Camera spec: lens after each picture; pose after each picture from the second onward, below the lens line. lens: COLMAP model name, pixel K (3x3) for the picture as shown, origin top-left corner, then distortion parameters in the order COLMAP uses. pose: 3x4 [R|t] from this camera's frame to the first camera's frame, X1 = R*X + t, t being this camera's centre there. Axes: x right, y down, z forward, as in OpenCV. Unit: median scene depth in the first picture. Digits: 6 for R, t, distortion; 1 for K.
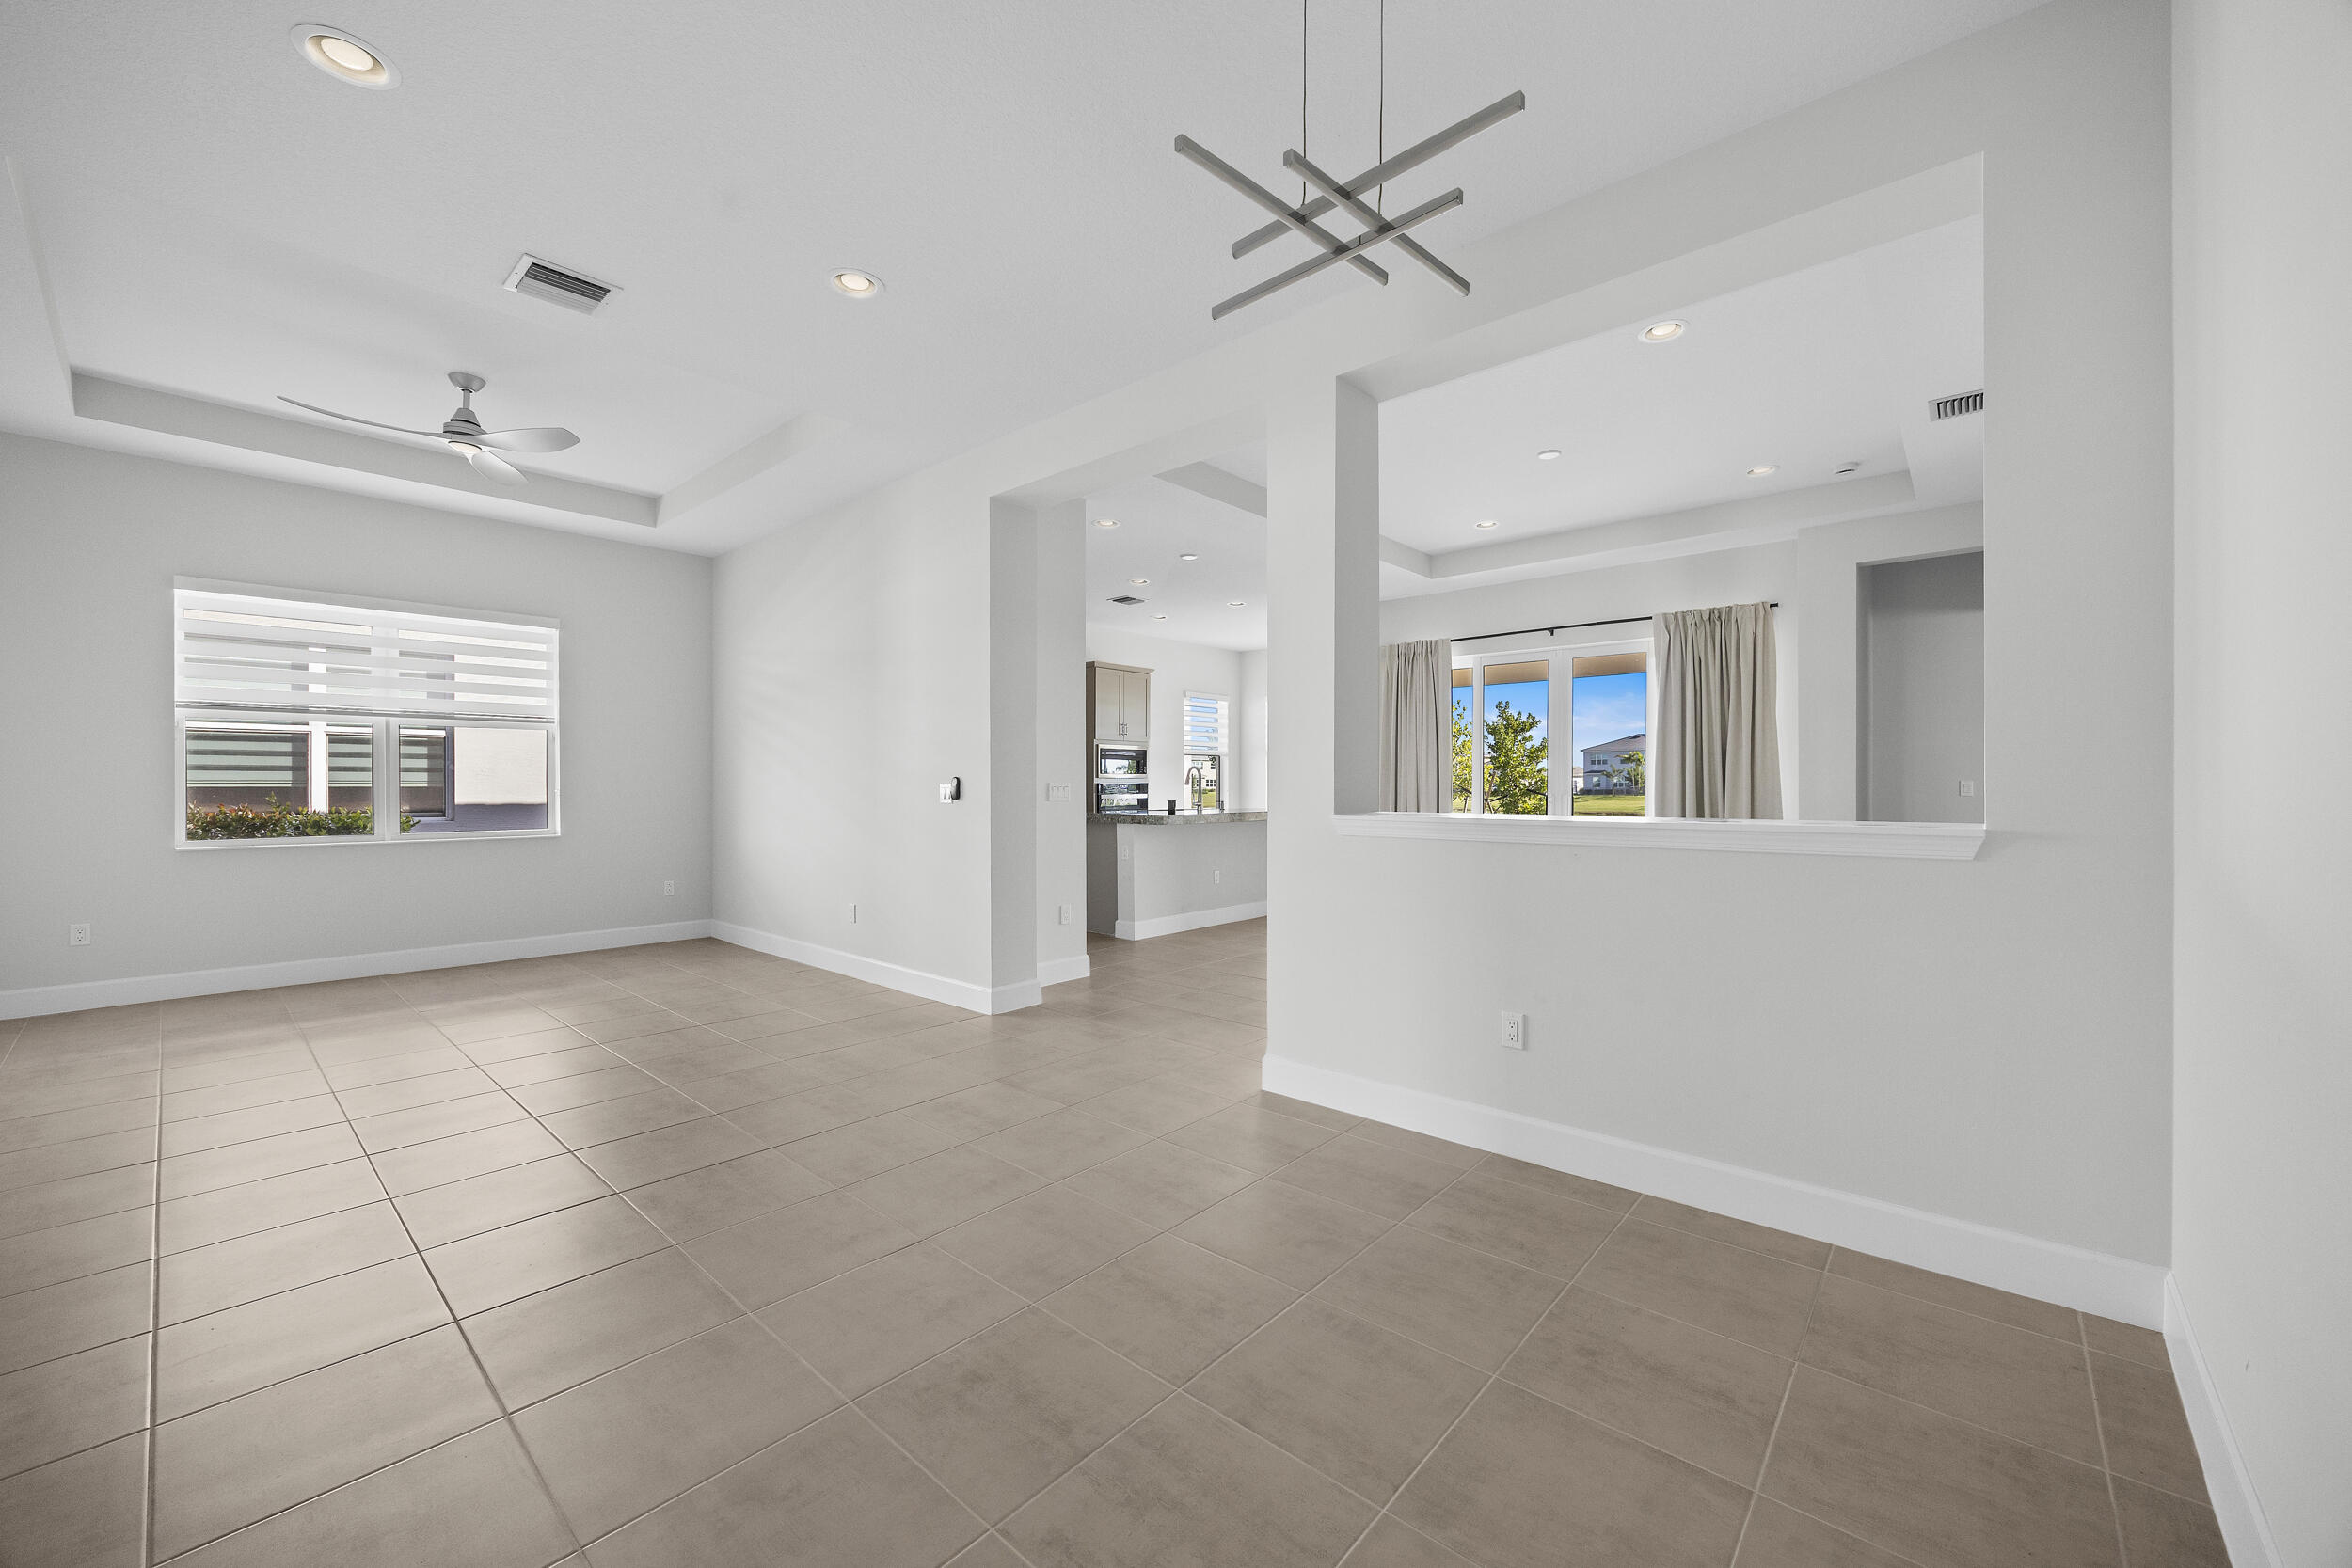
lens RADIAL K [[899.7, 0, 1183.1], [0, 899.7, 784.5], [0, 0, 1]] dist [-0.004550, 0.000991]
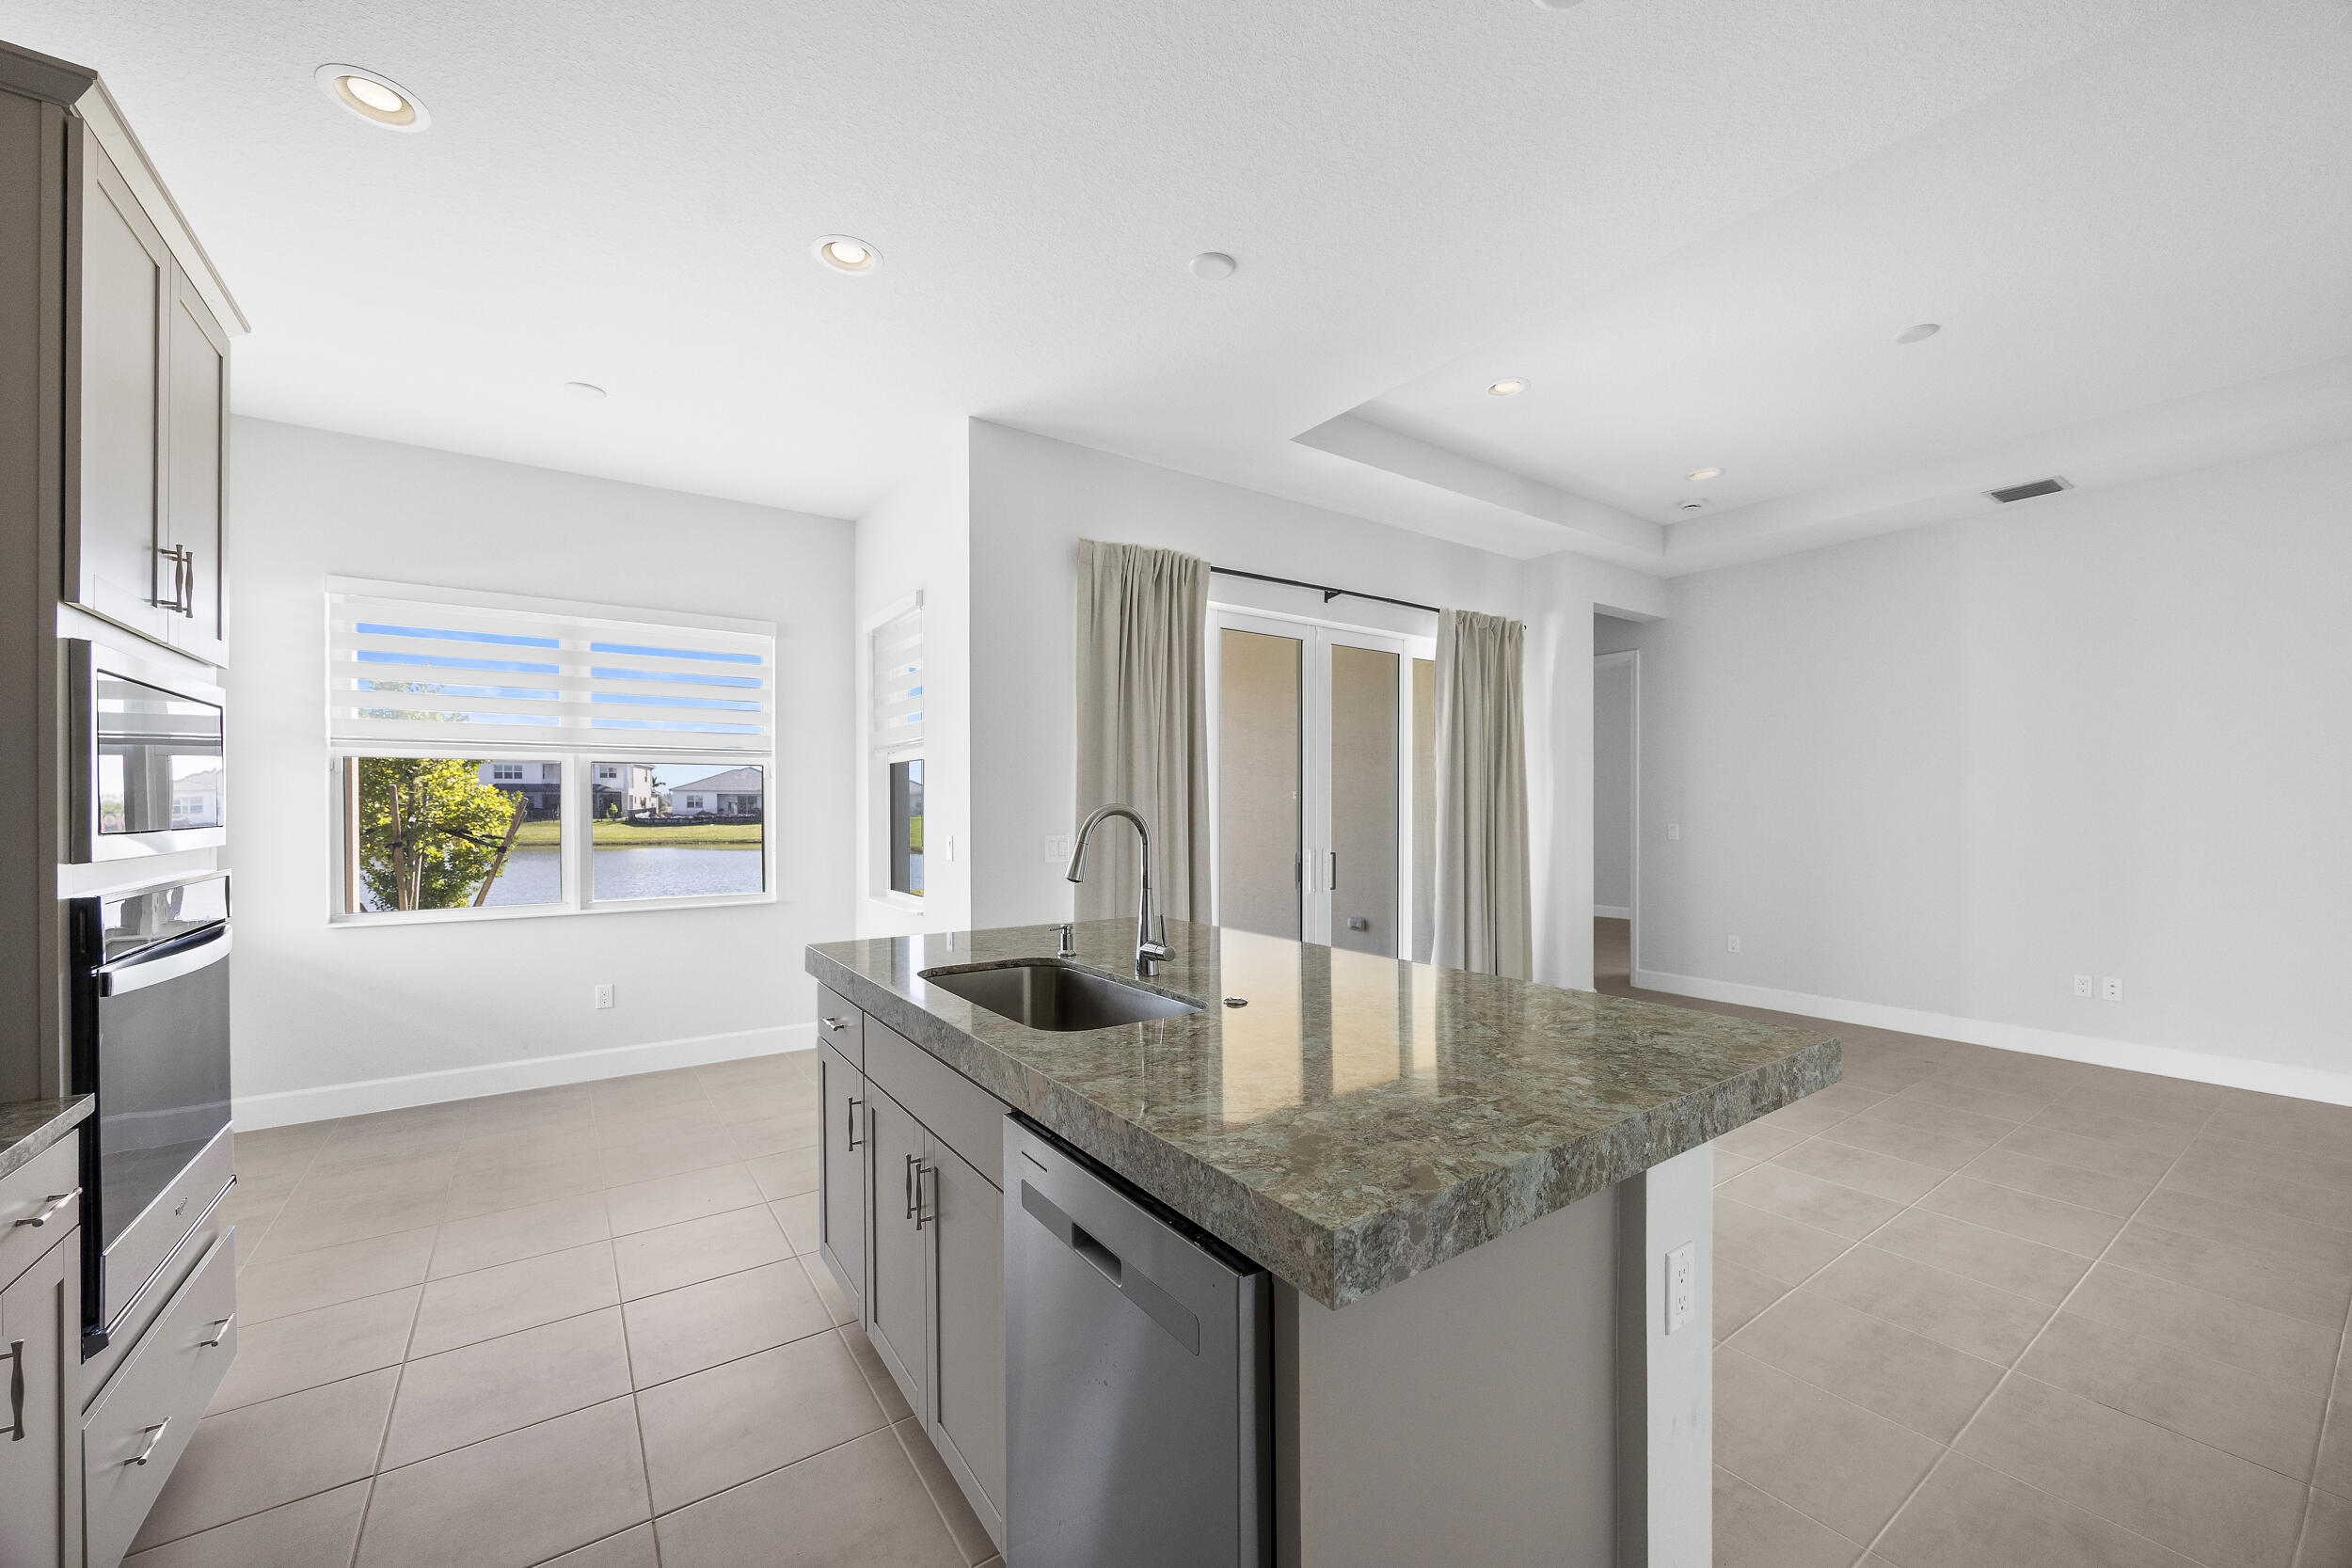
lens RADIAL K [[899.7, 0, 1186.9], [0, 899.7, 807.6], [0, 0, 1]] dist [-0.004550, 0.000991]
pose [[0.230171, -0.002294, 0.973147, -0.266068], [0.001800, 0.999997, 0.001932, -0.023818], [-0.973148, 0.001307, 0.230175, 1.072028]]
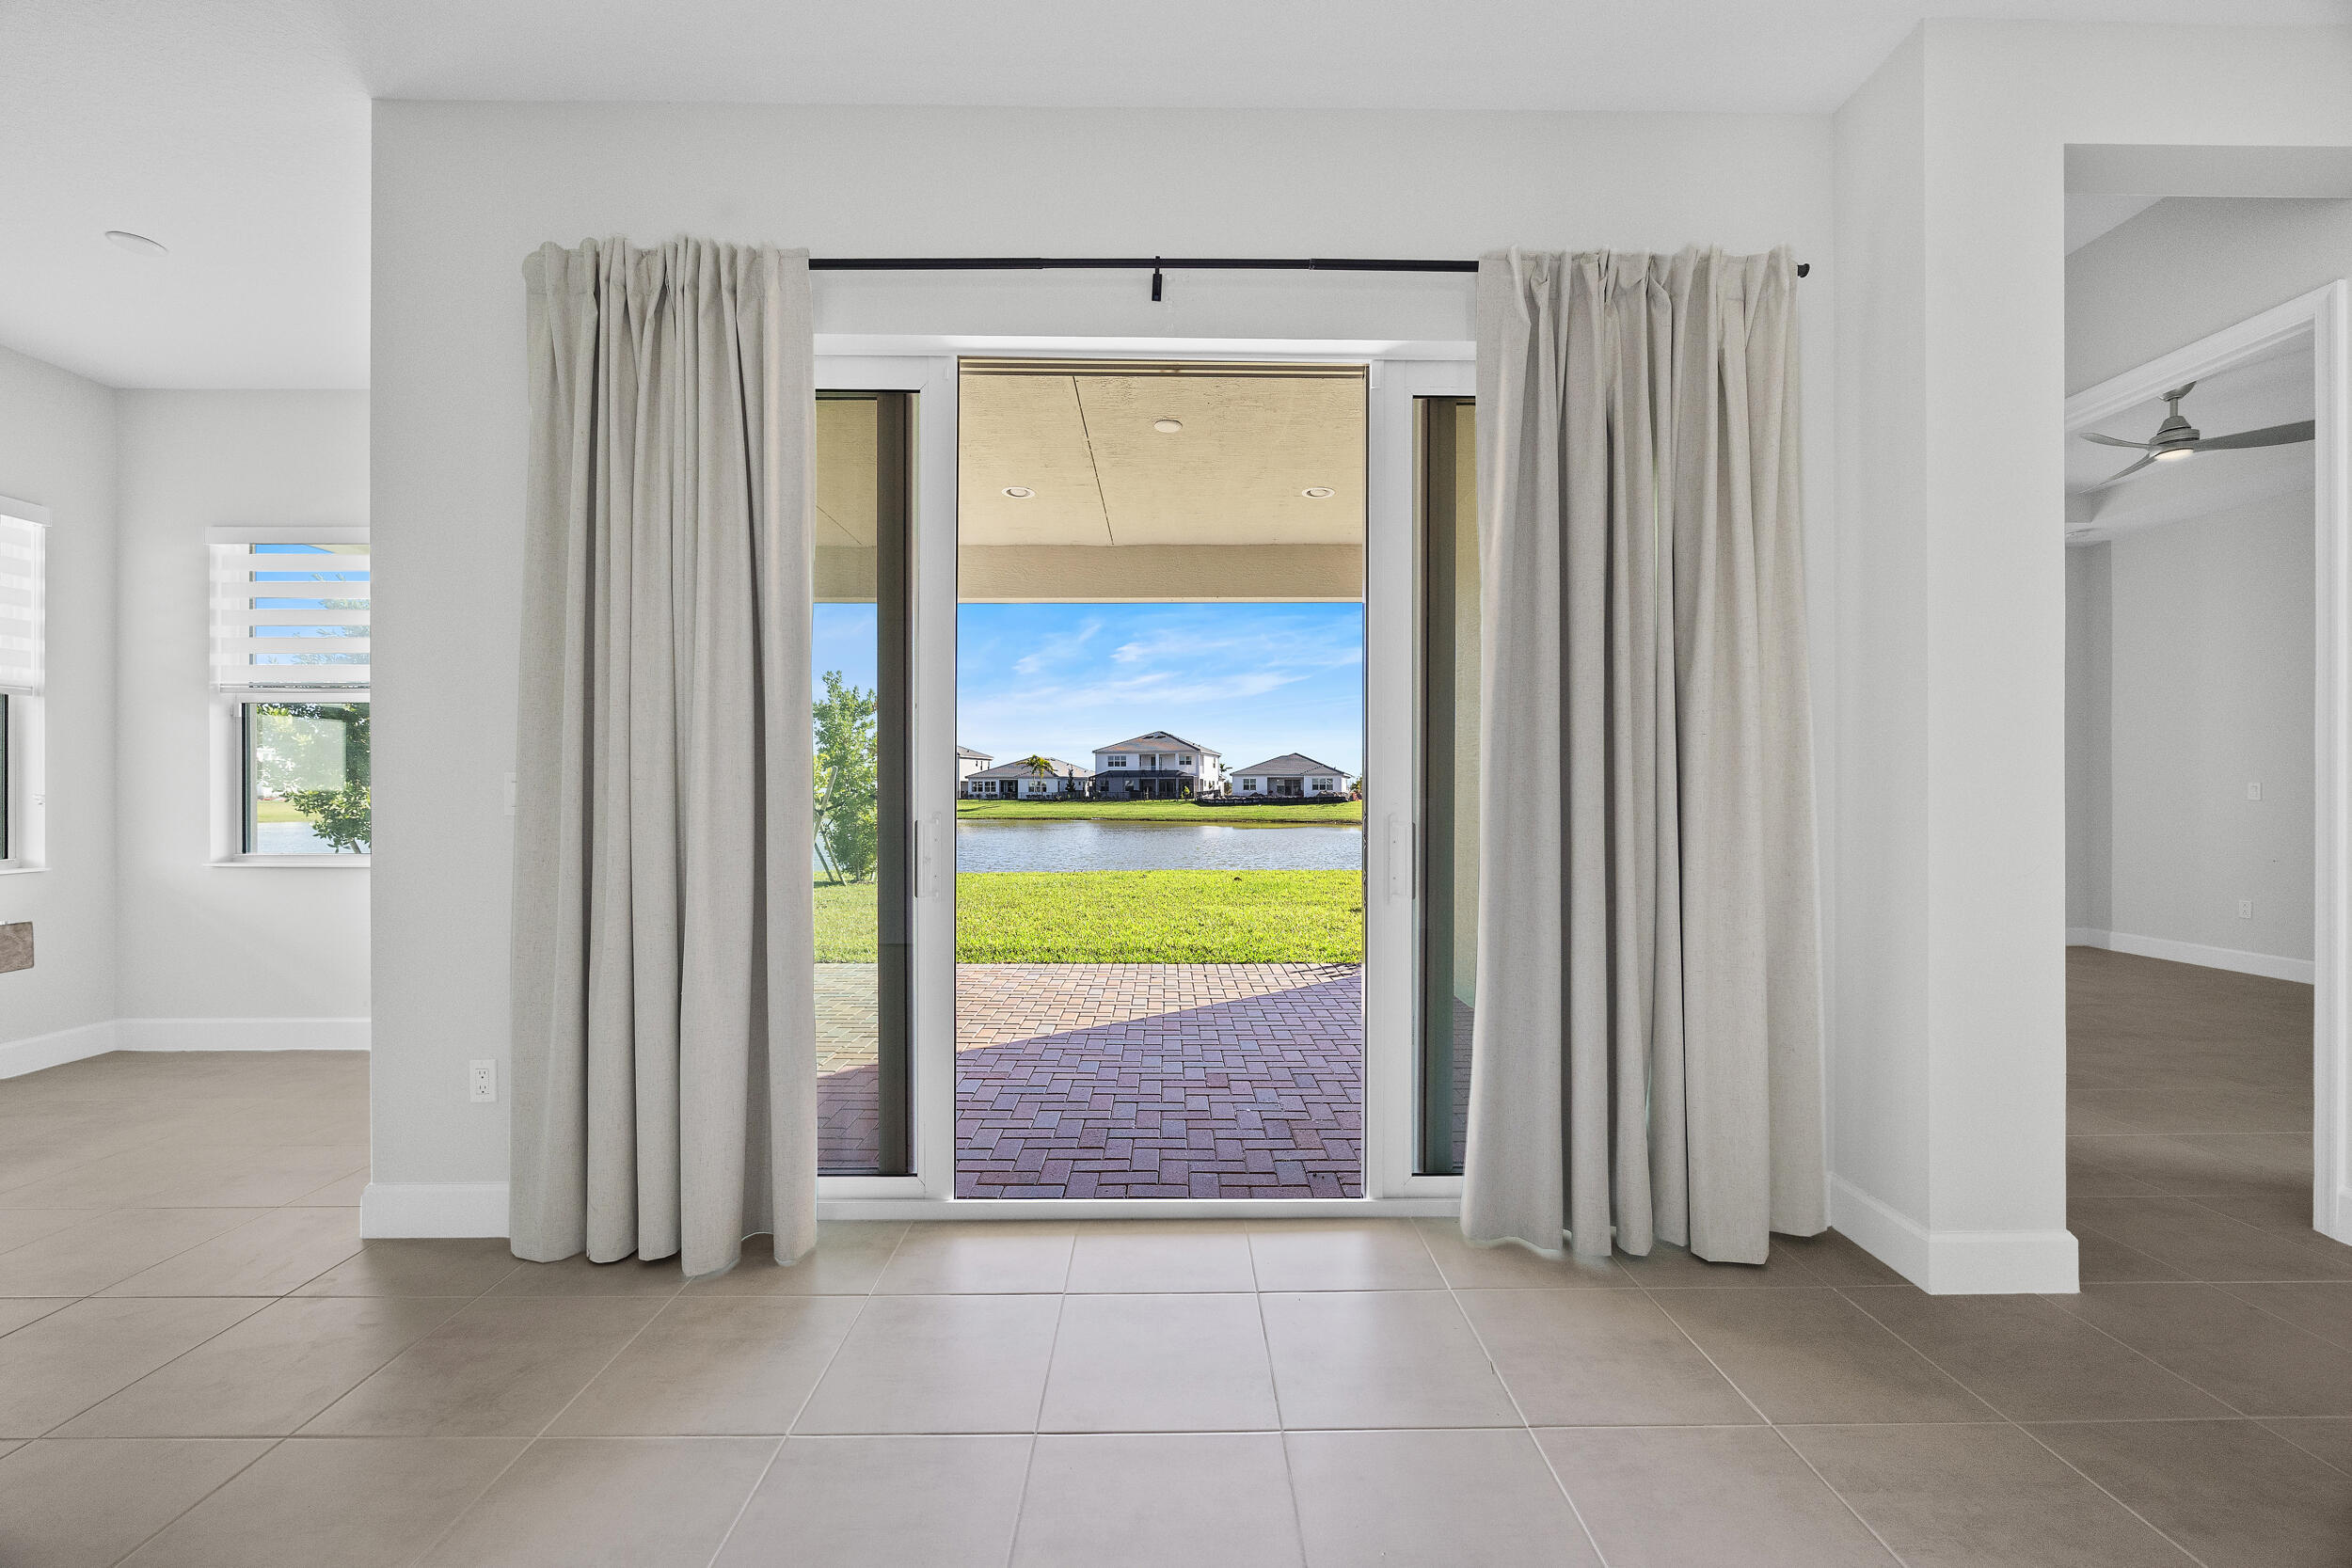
lens RADIAL K [[899.7, 0, 1173.8], [0, 899.7, 791.4], [0, 0, 1]] dist [-0.004550, 0.000991]
pose [[0.742695, -0.000423, 0.669629, 0.235693], [-0.000697, 0.999999, 0.001404, 0.002252], [-0.669629, -0.001509, 0.742694, 0.866281]]
